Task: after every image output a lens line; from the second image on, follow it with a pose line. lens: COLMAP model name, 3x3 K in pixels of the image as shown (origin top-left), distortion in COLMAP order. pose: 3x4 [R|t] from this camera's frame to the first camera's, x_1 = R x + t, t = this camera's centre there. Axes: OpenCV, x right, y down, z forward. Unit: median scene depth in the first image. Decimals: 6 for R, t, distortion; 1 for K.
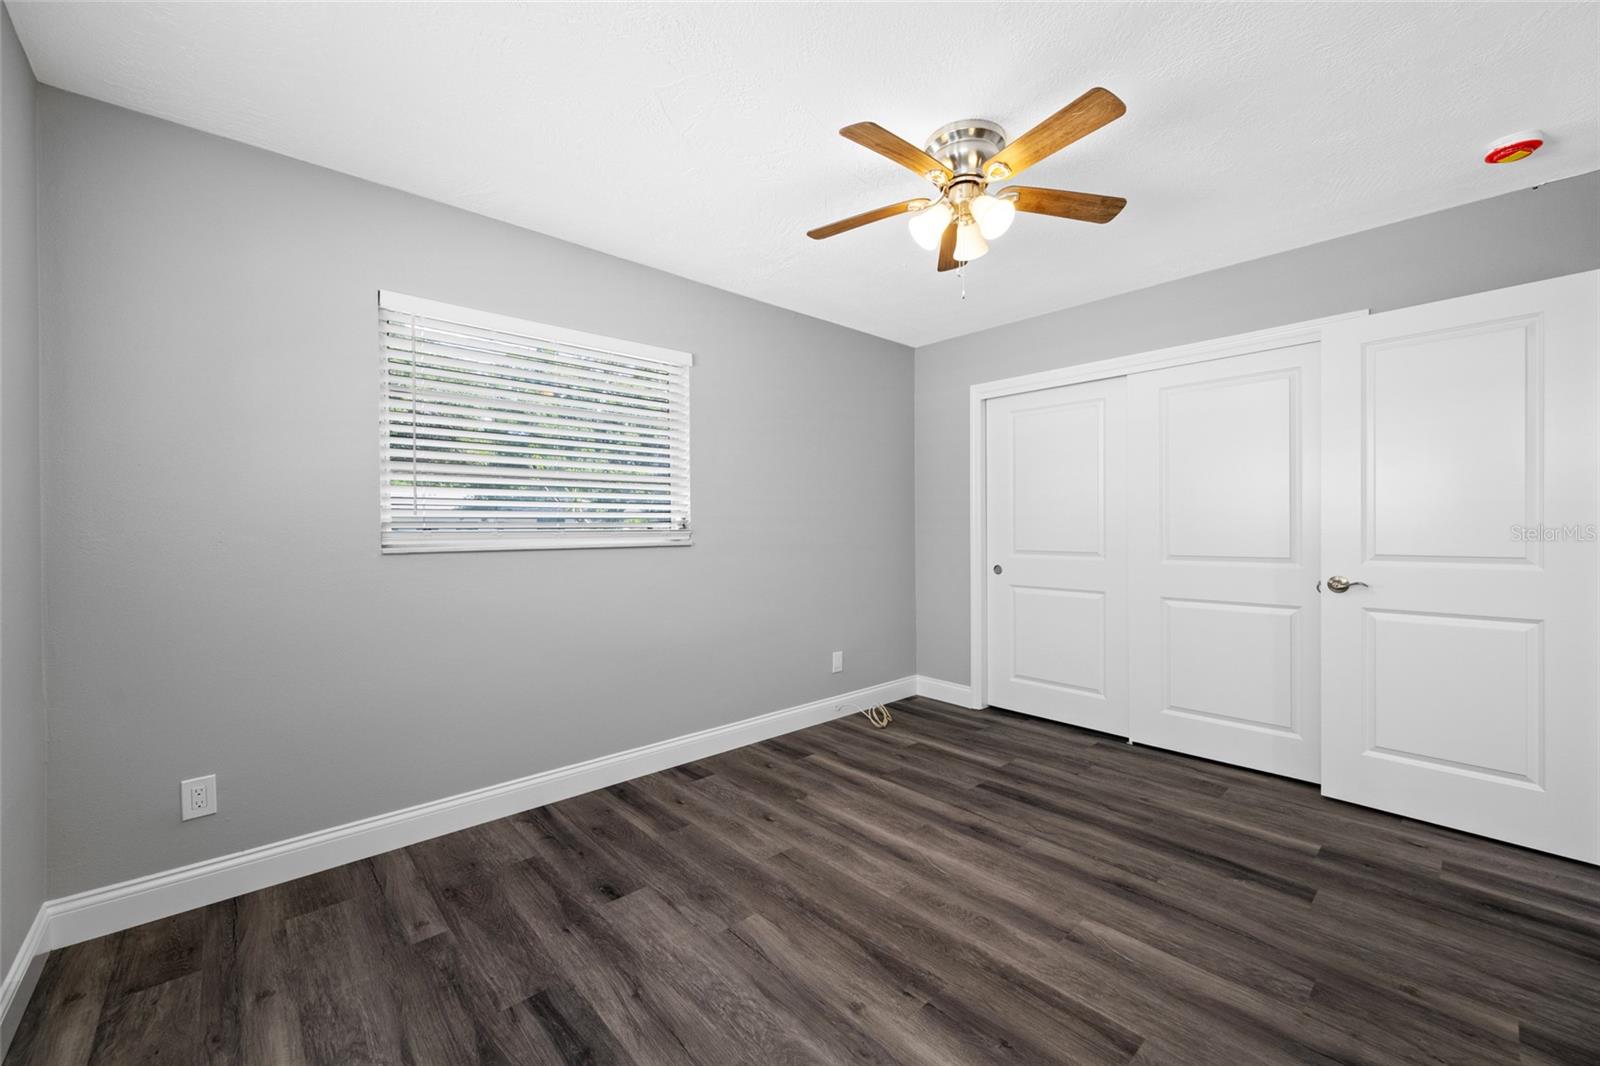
lens RADIAL K [[635.3, 0, 801.1], [0, 635.3, 533.9], [0, 0, 1]] dist [-0.000164, 0.000158]
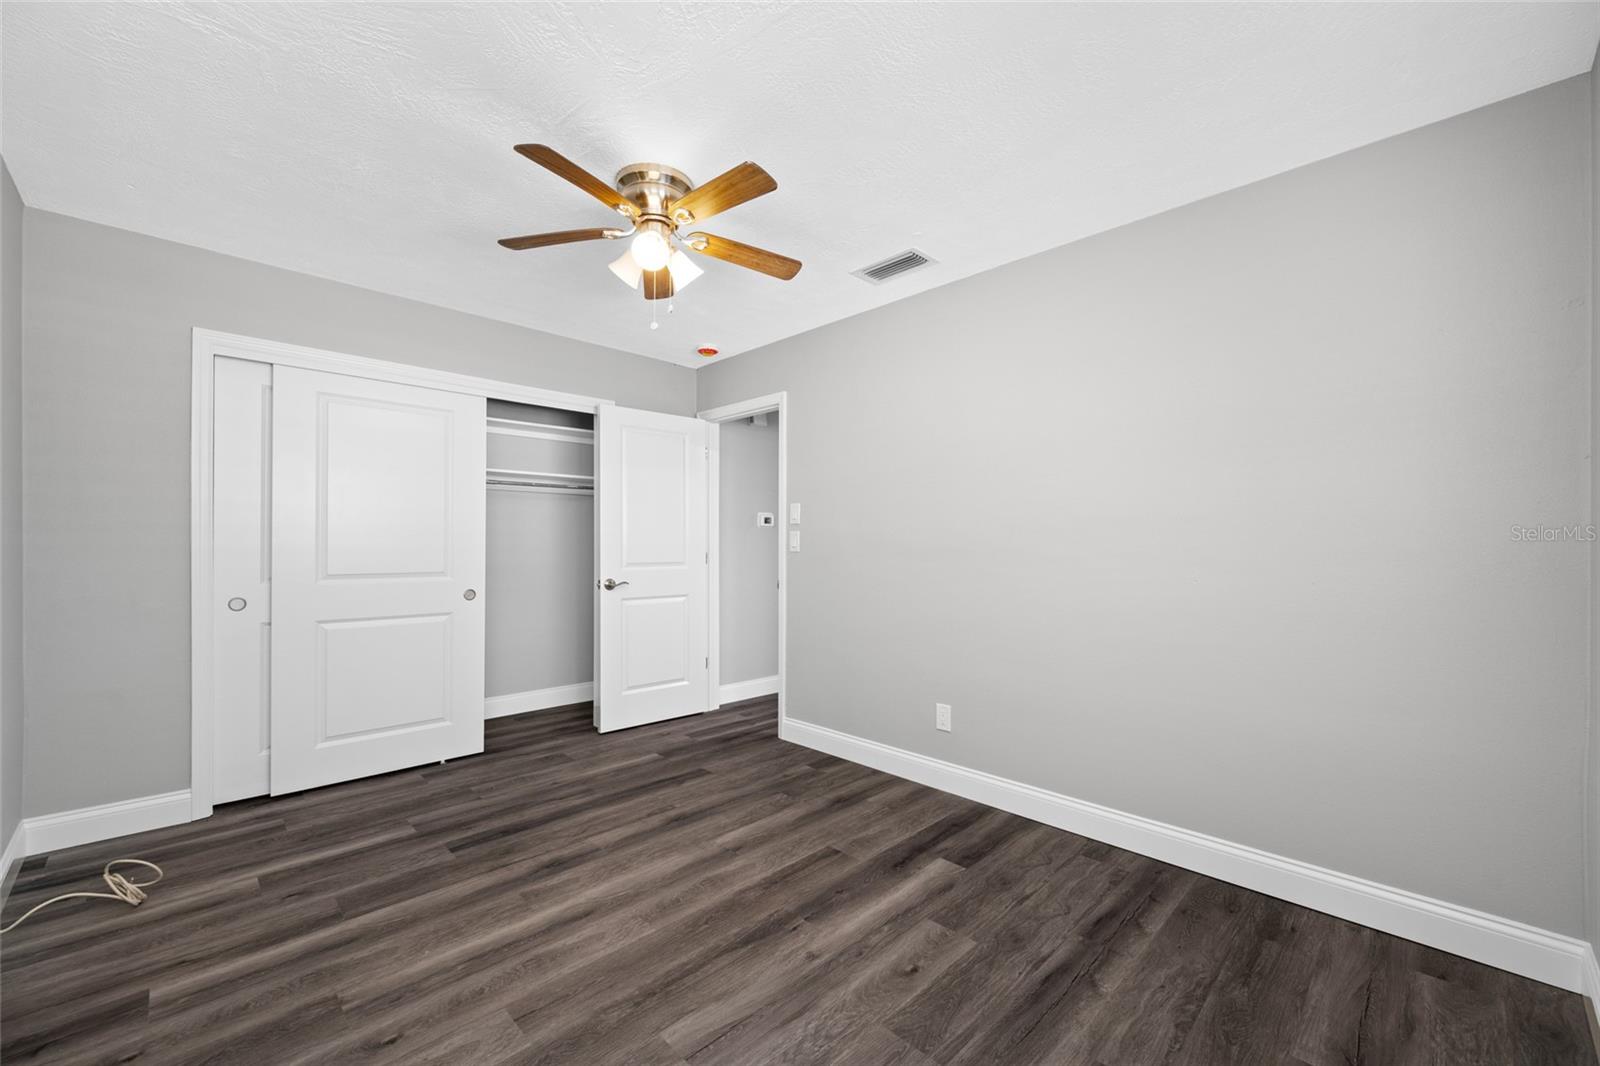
lens RADIAL K [[635.3, 0, 801.1], [0, 635.3, 533.9], [0, 0, 1]] dist [-0.000164, 0.000158]
pose [[-0.044325, 0.020596, 0.998805, -0.708340], [0.007780, 0.999764, -0.020271, -0.000893], [-0.998987, 0.006872, -0.044475, 0.695420]]
